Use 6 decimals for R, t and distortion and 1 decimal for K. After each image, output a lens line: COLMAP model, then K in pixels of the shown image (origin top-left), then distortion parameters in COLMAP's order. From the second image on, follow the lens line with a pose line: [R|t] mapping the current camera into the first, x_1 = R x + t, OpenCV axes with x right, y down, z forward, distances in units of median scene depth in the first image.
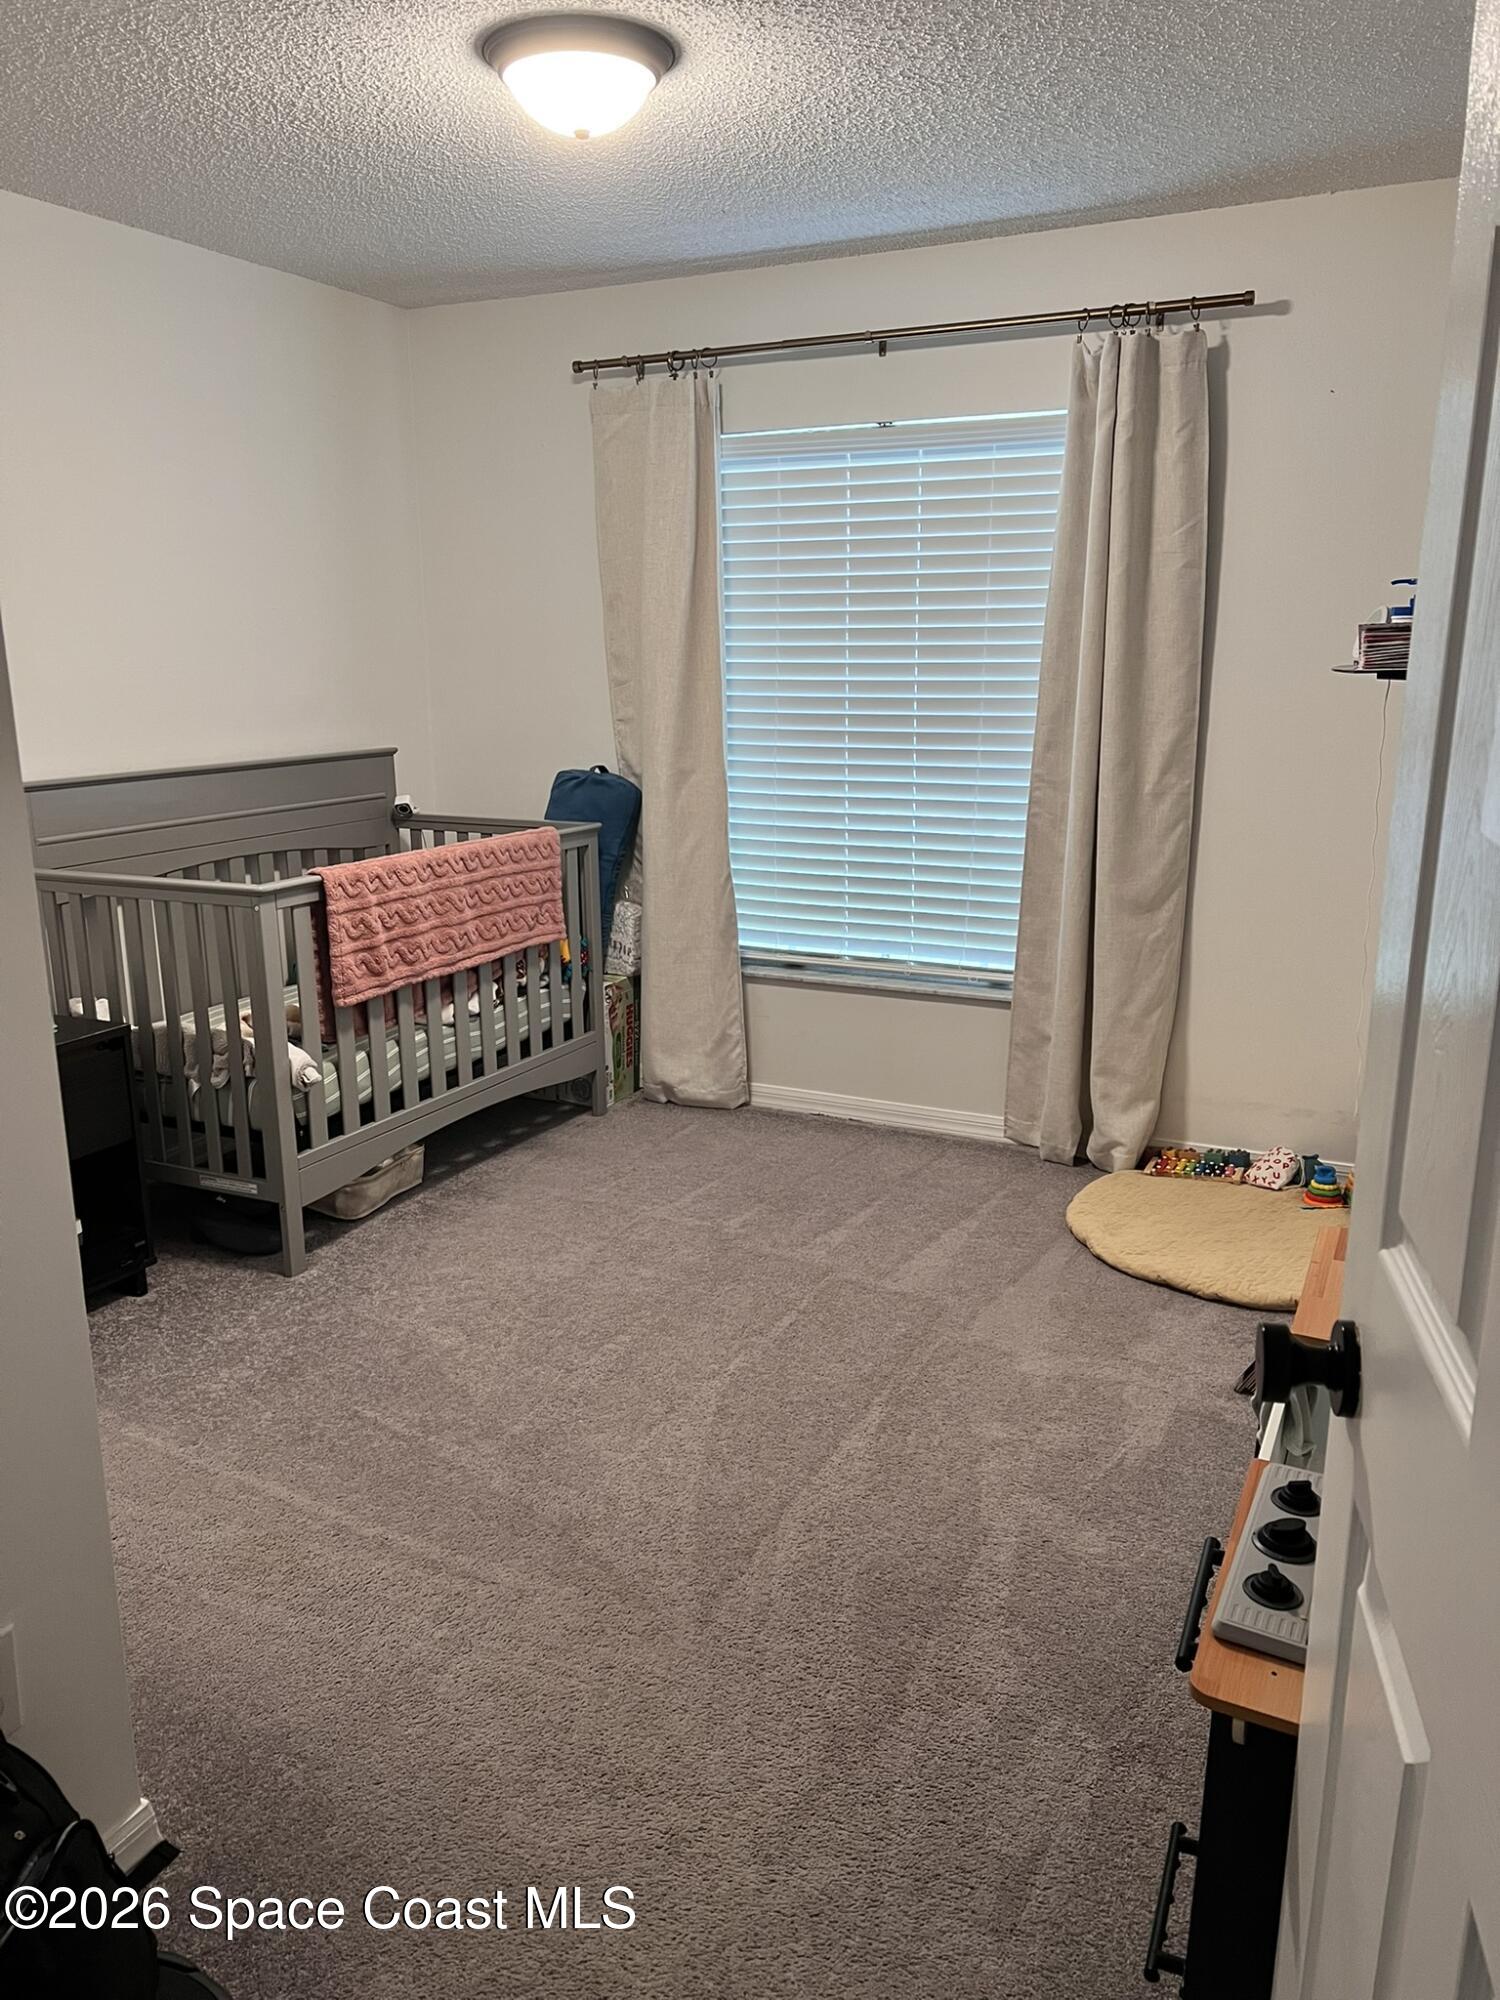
lens RADIAL K [[1484.7, 0, 758.2], [0, 1484.7, 1005.5], [0, 0, 1]] dist [0.059548, -0.000494]
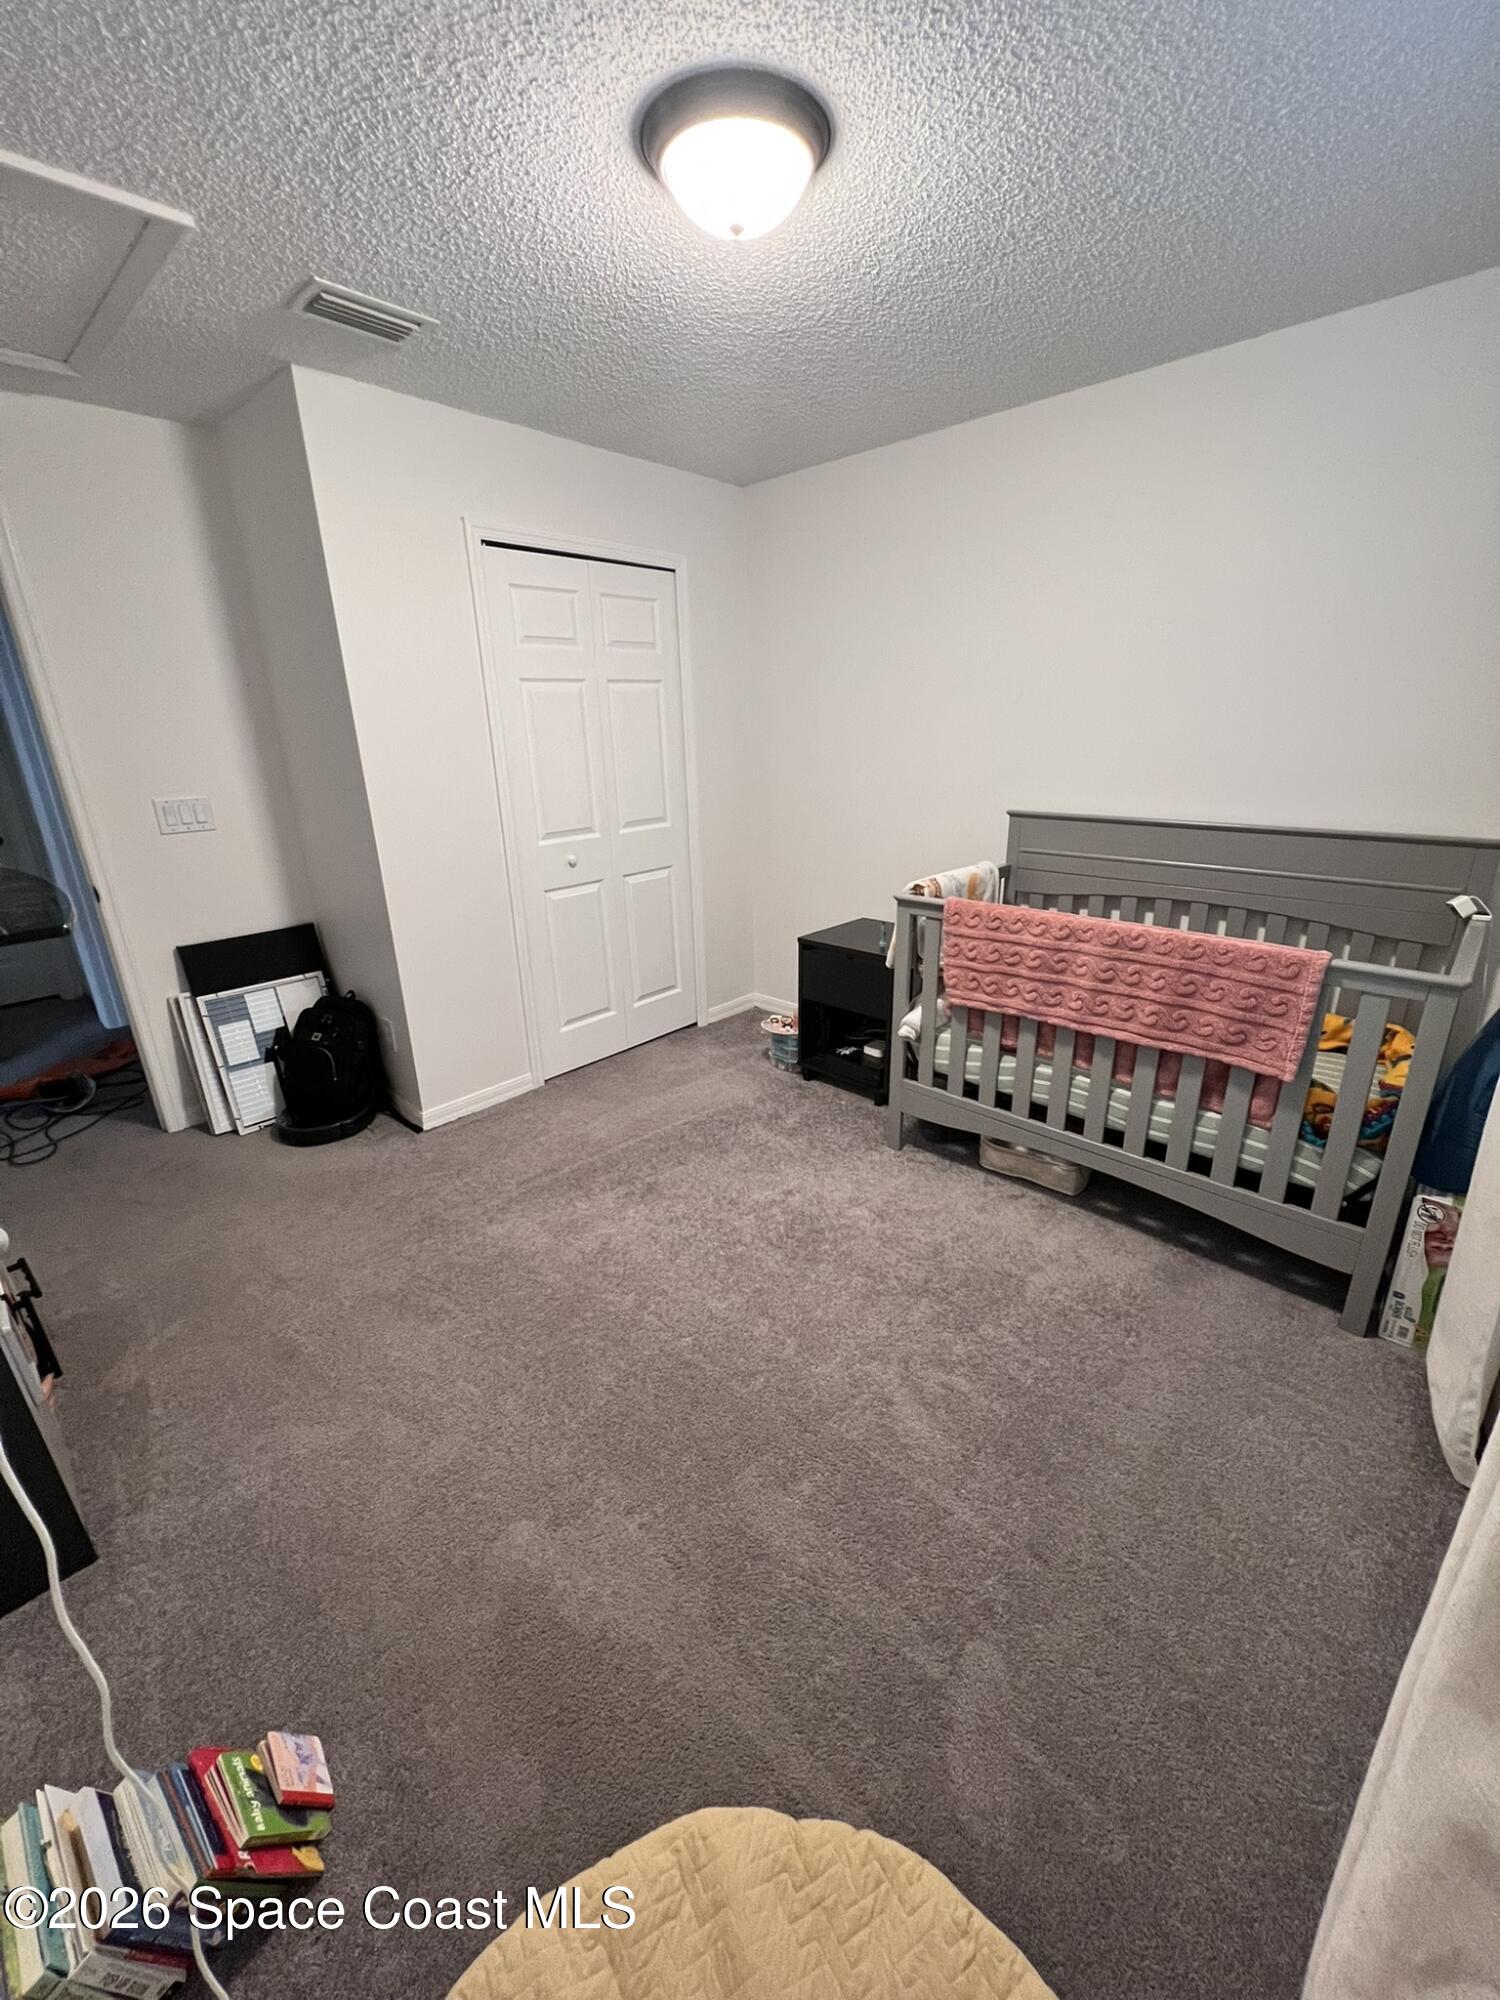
lens RADIAL K [[792.2, 0, 753.8], [0, 792.2, 990.4], [0, 0, 1]] dist [-0.000714, -0.000079]
pose [[-0.268094, 0.321128, -0.908296, 0.346421], [-0.222105, 0.896810, 0.382624, -0.203901], [0.937441, 0.304316, -0.169105, 0.819027]]
